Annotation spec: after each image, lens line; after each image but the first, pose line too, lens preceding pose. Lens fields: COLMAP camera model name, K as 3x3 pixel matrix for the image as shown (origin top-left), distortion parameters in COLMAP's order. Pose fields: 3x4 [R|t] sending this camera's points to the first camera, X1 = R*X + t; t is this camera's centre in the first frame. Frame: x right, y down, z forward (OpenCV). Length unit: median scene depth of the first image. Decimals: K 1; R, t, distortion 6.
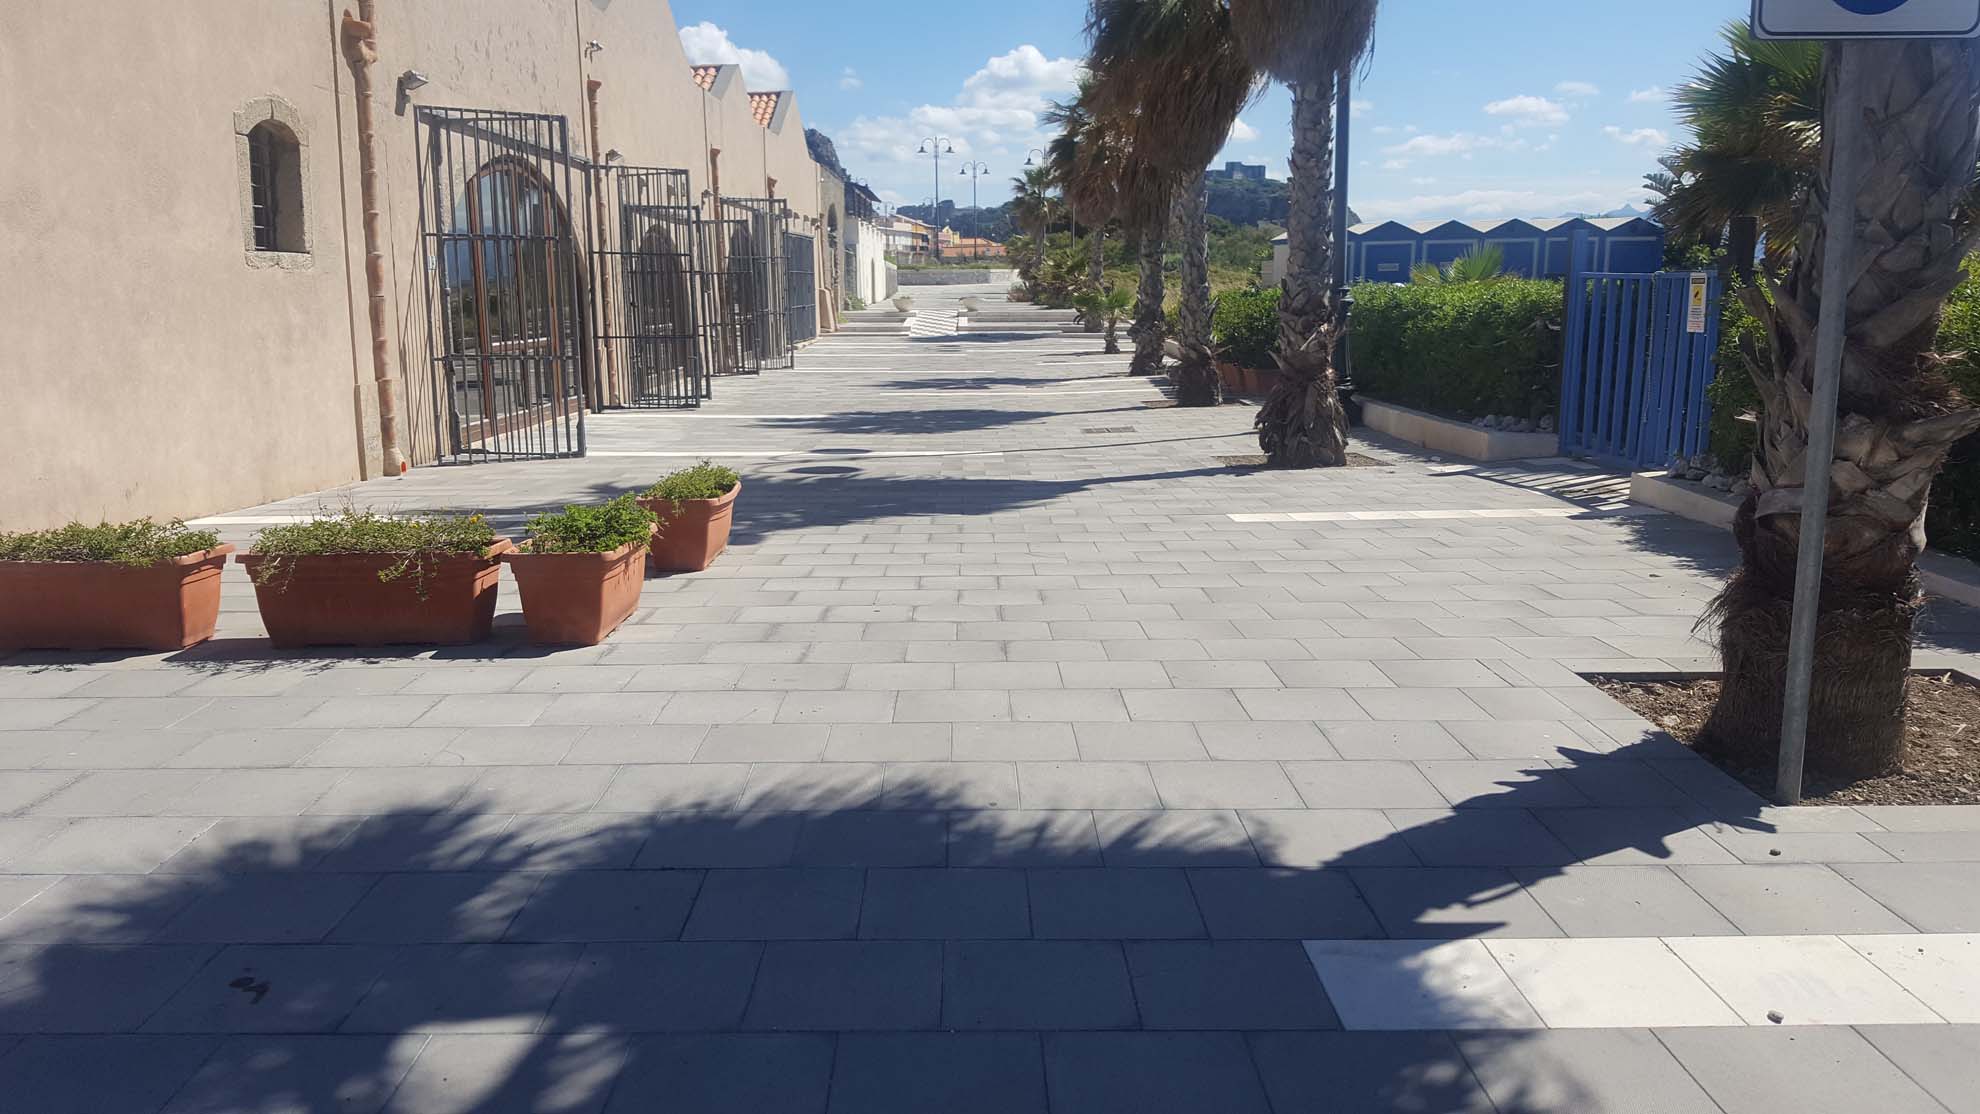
lens RADIAL K [[1460.4, 0, 977.2], [0, 1460.4, 547.3], [0, 0, 1]] dist [0.183111, -0.327608]
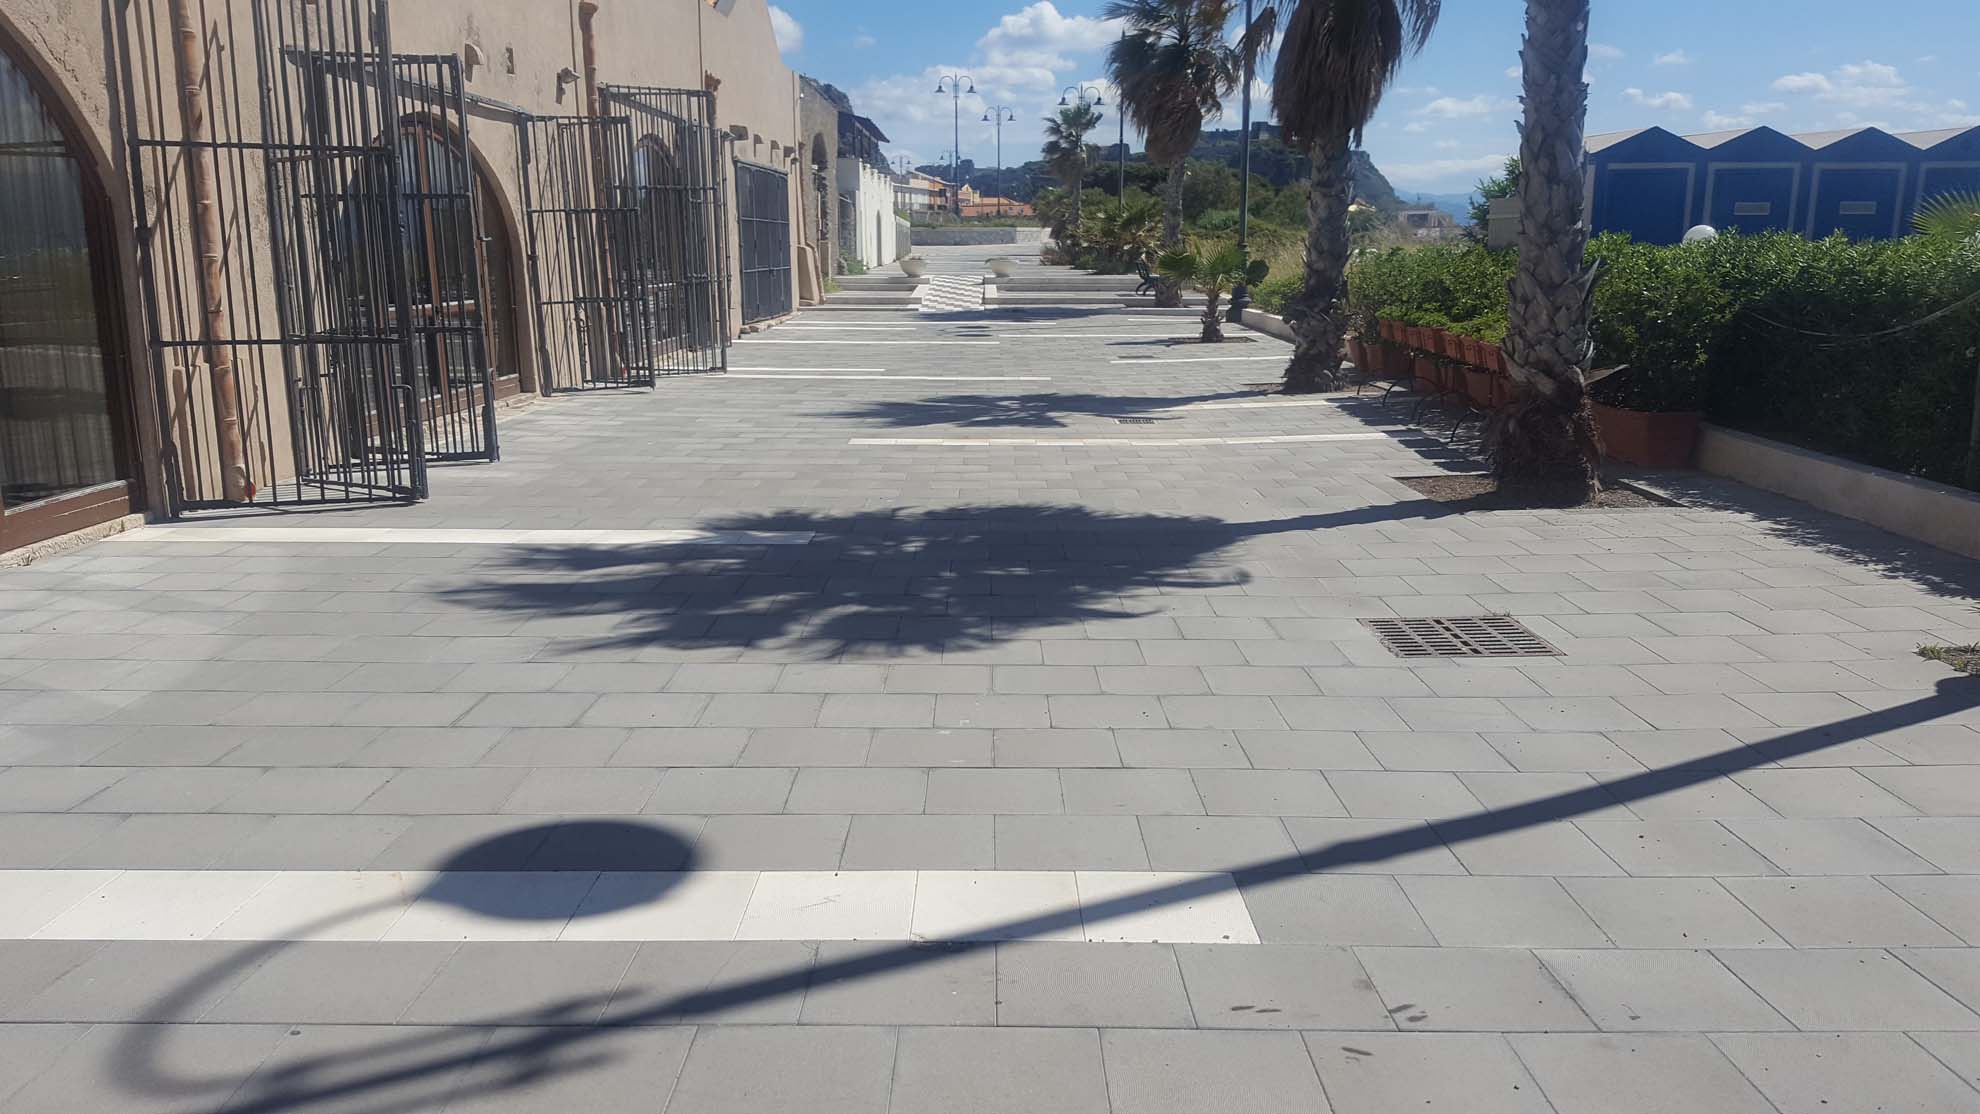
lens RADIAL K [[1460.4, 0, 977.2], [0, 1460.4, 547.3], [0, 0, 1]] dist [0.183111, -0.327608]
pose [[0.999910, 0.007450, -0.011154, -0.006476], [-0.007177, 0.999678, 0.024325, -0.035072], [0.011332, -0.024243, 0.999642, 0.209811]]
